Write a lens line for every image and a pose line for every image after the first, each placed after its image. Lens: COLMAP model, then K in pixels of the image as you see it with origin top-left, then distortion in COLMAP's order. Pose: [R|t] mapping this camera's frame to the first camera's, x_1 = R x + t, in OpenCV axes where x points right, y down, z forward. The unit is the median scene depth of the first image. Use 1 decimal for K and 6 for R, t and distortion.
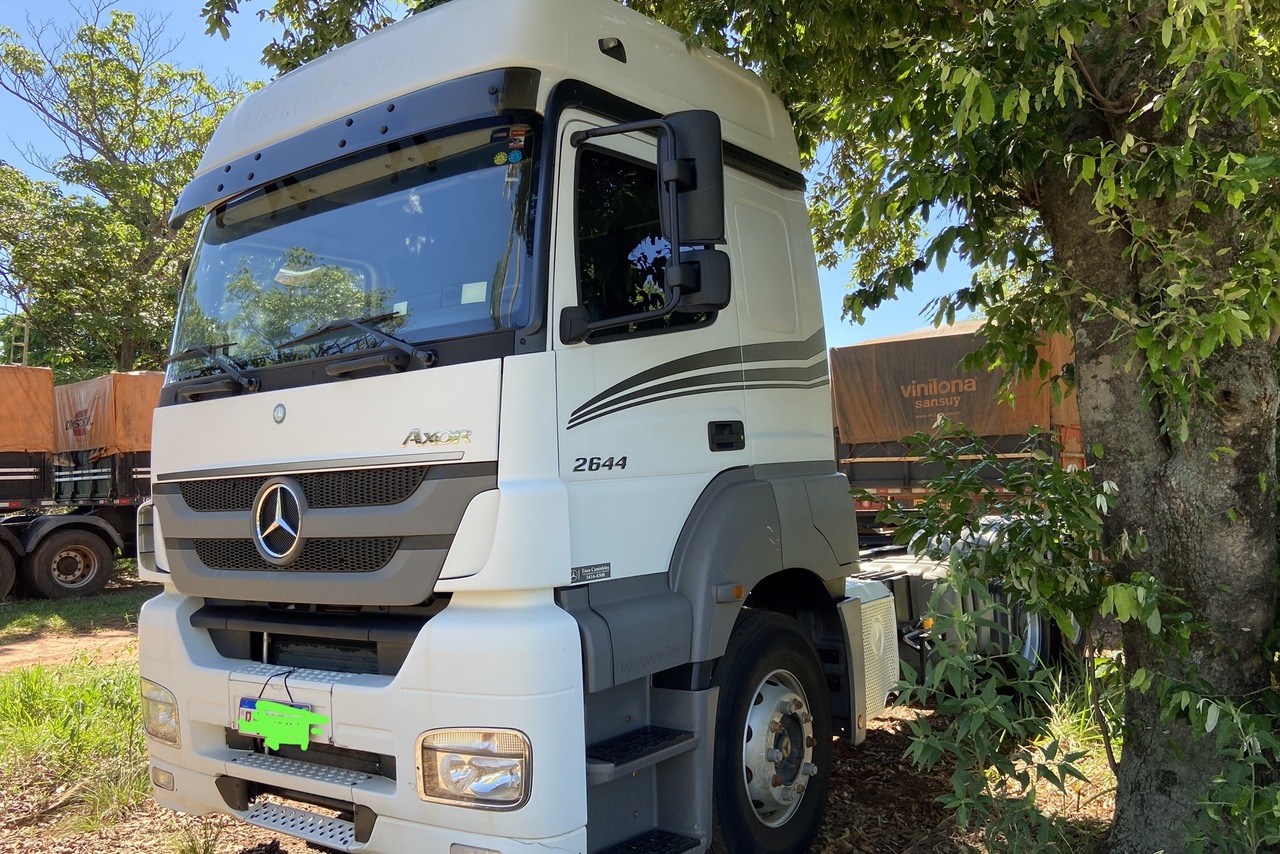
lens RADIAL K [[946.8, 0, 636.0], [0, 946.8, 427.5], [0, 0, 1]] dist [0.074006, -0.006208]
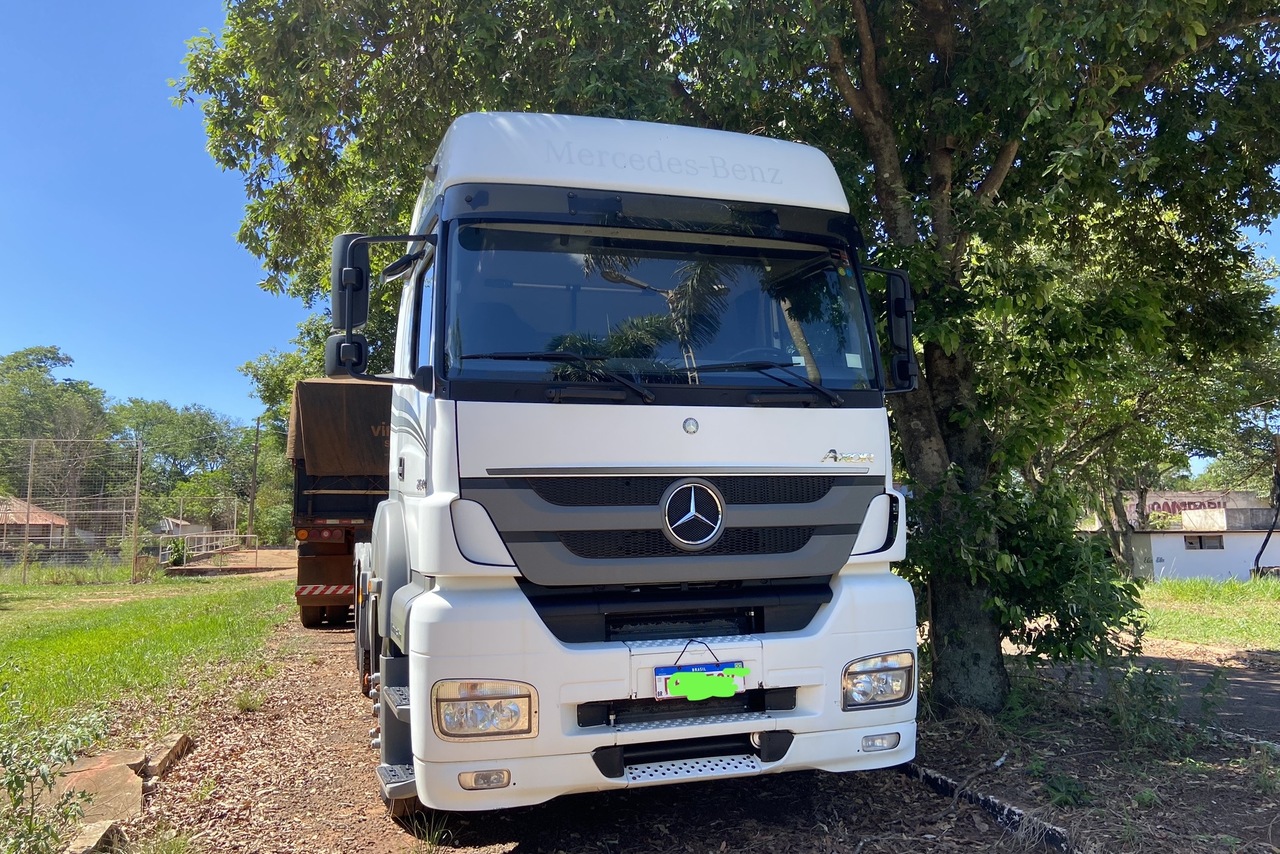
lens RADIAL K [[946.8, 0, 636.0], [0, 946.8, 427.5], [0, 0, 1]] dist [0.074006, -0.006208]
pose [[0.634357, 0.095453, 0.767125, -1.402806], [-0.059644, 0.995433, -0.074540, 0.084938], [-0.770736, 0.001531, 0.637153, 0.299769]]
